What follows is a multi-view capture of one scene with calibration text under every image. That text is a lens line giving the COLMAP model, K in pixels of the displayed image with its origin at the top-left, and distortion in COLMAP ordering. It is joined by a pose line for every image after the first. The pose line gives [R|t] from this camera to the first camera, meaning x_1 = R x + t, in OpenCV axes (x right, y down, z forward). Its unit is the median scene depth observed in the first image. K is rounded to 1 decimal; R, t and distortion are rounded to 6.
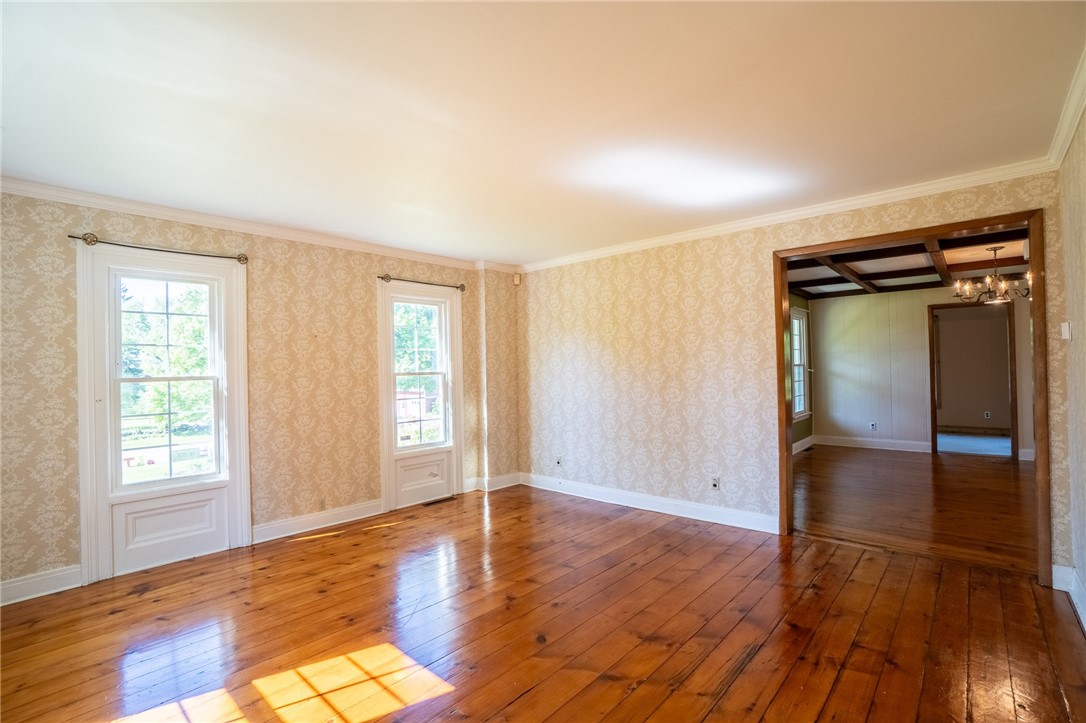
lens RADIAL K [[483.8, 0, 534.0], [0, 483.8, 362.7], [0, 0, 1]] dist [-0.059906, 0.019849]
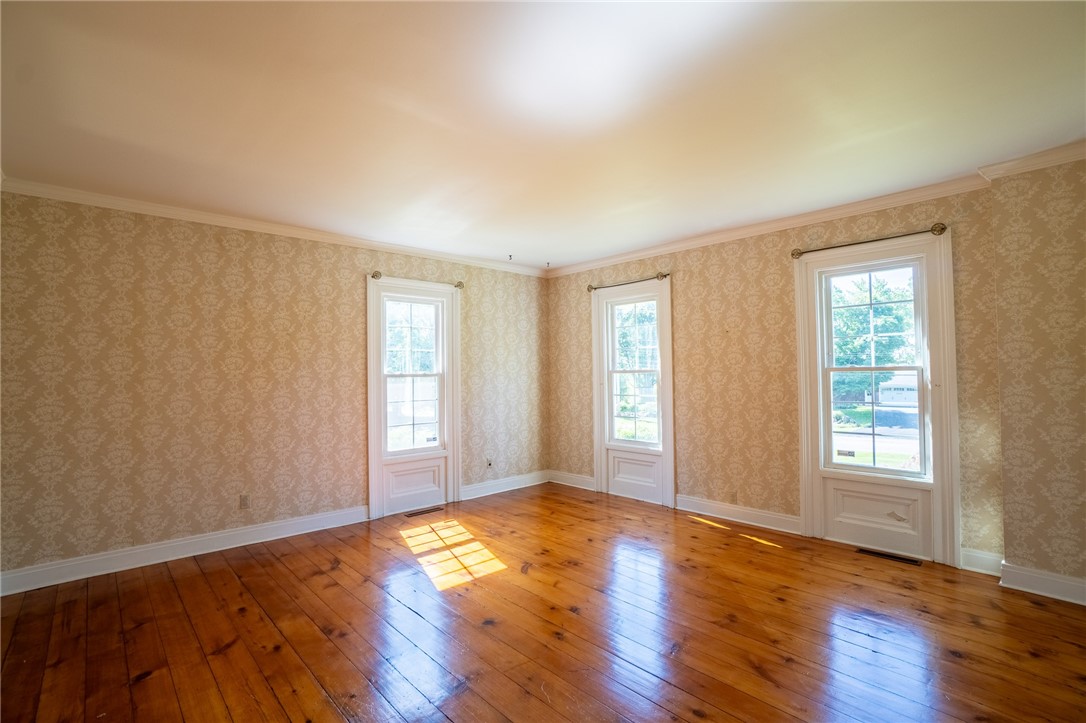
lens RADIAL K [[483.8, 0, 534.0], [0, 483.8, 362.7], [0, 0, 1]] dist [-0.059906, 0.019849]
pose [[-0.062356, 0.001134, -0.998053, 0.589807], [0.027009, 0.999635, -0.000551, 0.000358], [0.997688, -0.026990, -0.062364, 0.647720]]
